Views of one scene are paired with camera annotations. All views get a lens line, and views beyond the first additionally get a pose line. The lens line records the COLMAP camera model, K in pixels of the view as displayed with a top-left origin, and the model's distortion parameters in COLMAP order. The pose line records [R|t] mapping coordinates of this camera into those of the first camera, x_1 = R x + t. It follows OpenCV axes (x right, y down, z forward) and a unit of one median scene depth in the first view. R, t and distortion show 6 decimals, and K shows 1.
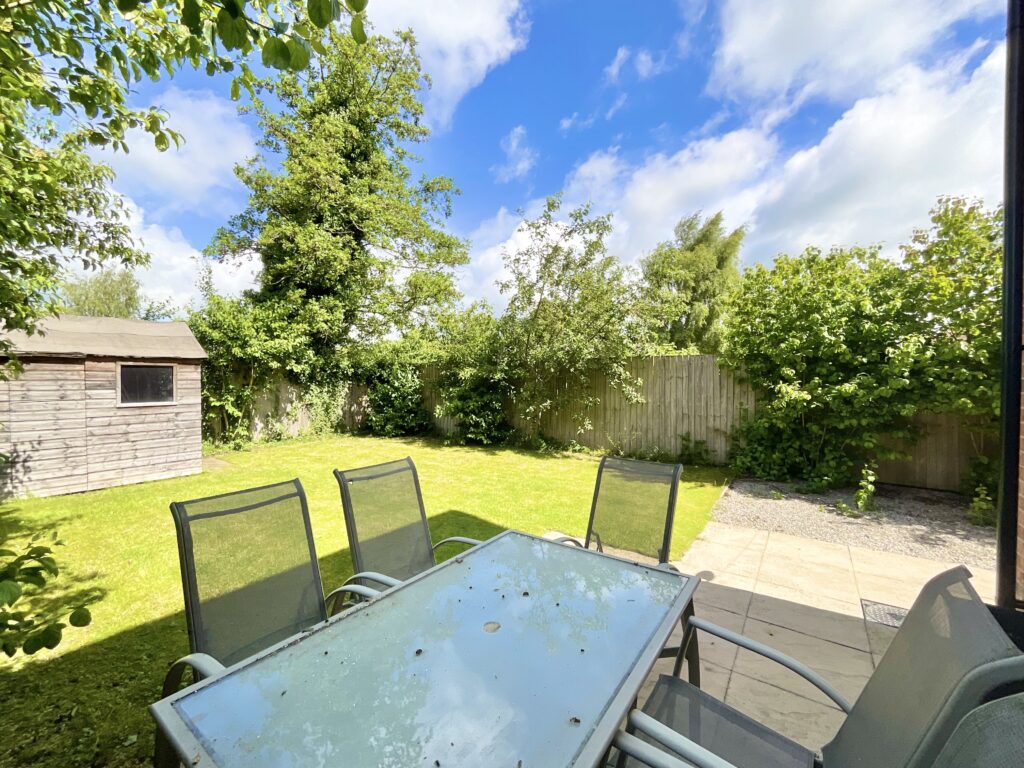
lens RADIAL K [[416.6, 0, 512.0], [0, 416.6, 384.0], [0, 0, 1]] dist [-0.000299, -0.000063]
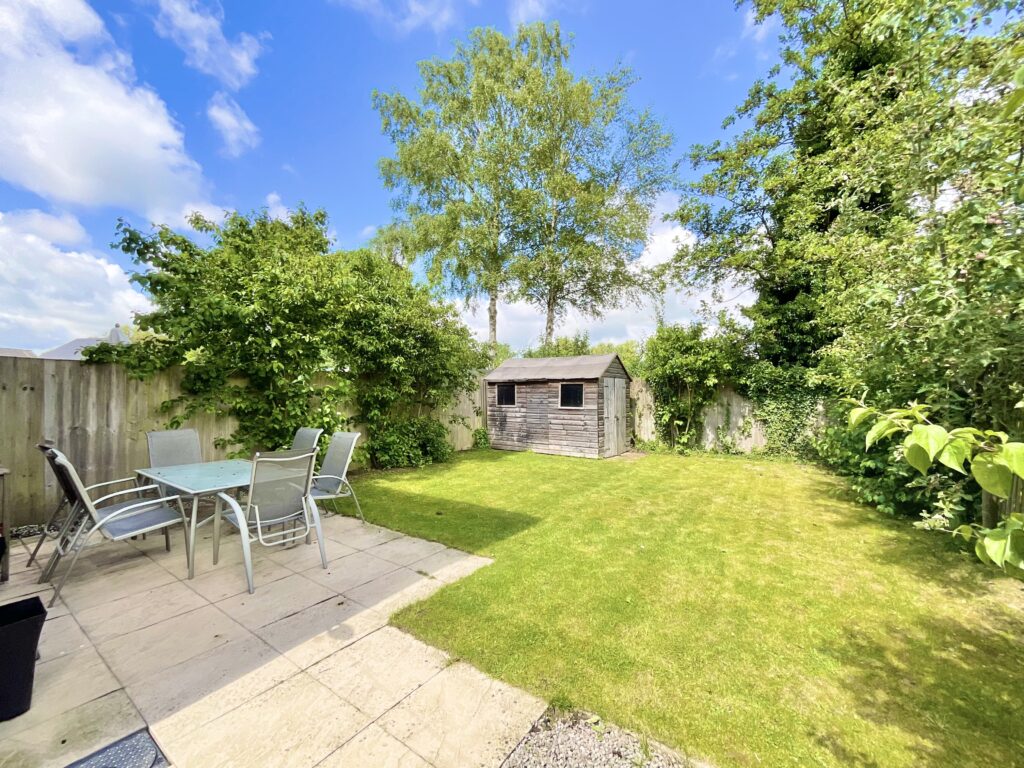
lens RADIAL K [[418.5, 0, 512.0], [0, 418.5, 384.0], [0, 0, 1]] dist [-0.000814, -0.000019]
pose [[0.010766, -0.019059, -0.999760, 0.713375], [-0.016532, 0.999678, -0.019235, -0.008631], [0.999805, 0.016735, 0.010447, 0.724529]]
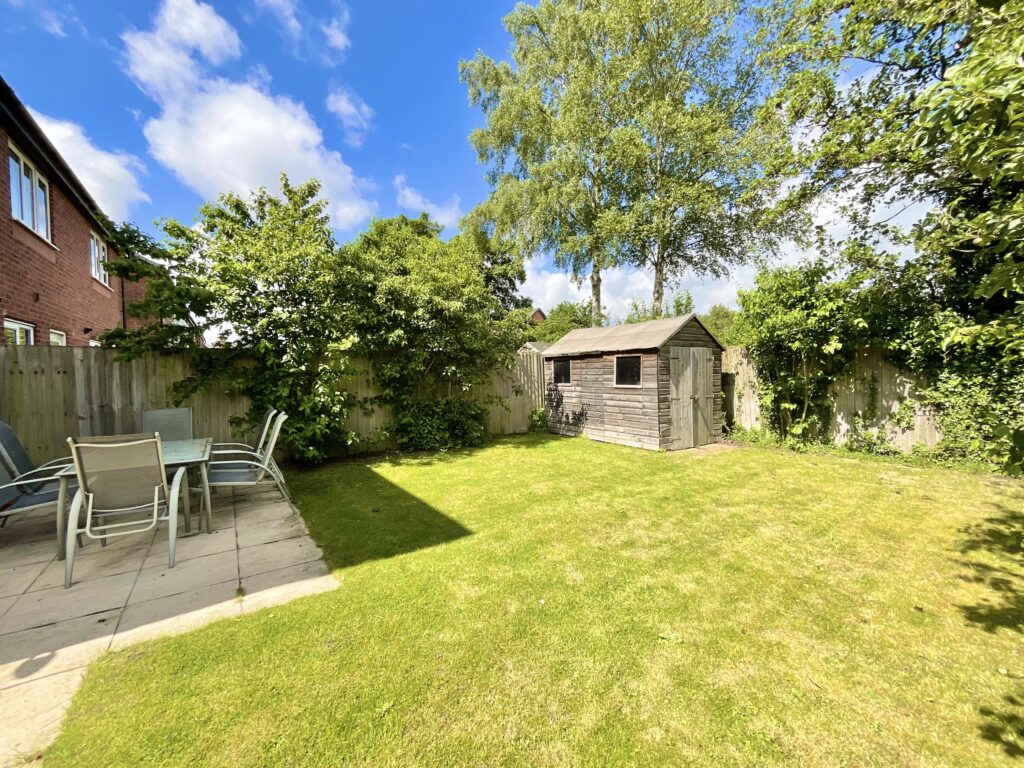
lens RADIAL K [[416.6, 0, 512.0], [0, 416.6, 384.0], [0, 0, 1]] dist [-0.000299, -0.000063]
pose [[-0.342721, 0.033535, -0.938838, 0.445801], [0.001665, 0.999383, 0.035090, -0.004629], [0.939436, 0.010463, -0.342566, 1.064640]]
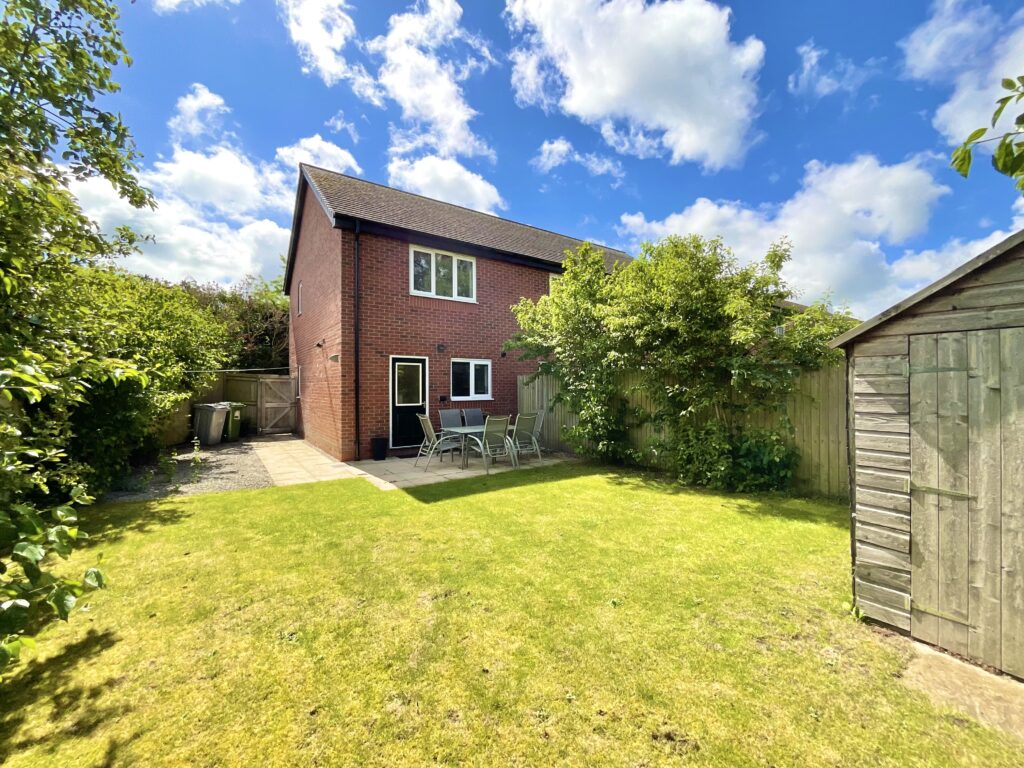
lens RADIAL K [[416.6, 0, 512.0], [0, 416.6, 384.0], [0, 0, 1]] dist [-0.000299, -0.000063]
pose [[-0.945933, -0.002300, 0.324353, -0.575973], [0.001844, 0.999921, 0.012468, -0.030116], [-0.324356, 0.012392, -0.945854, 1.596173]]
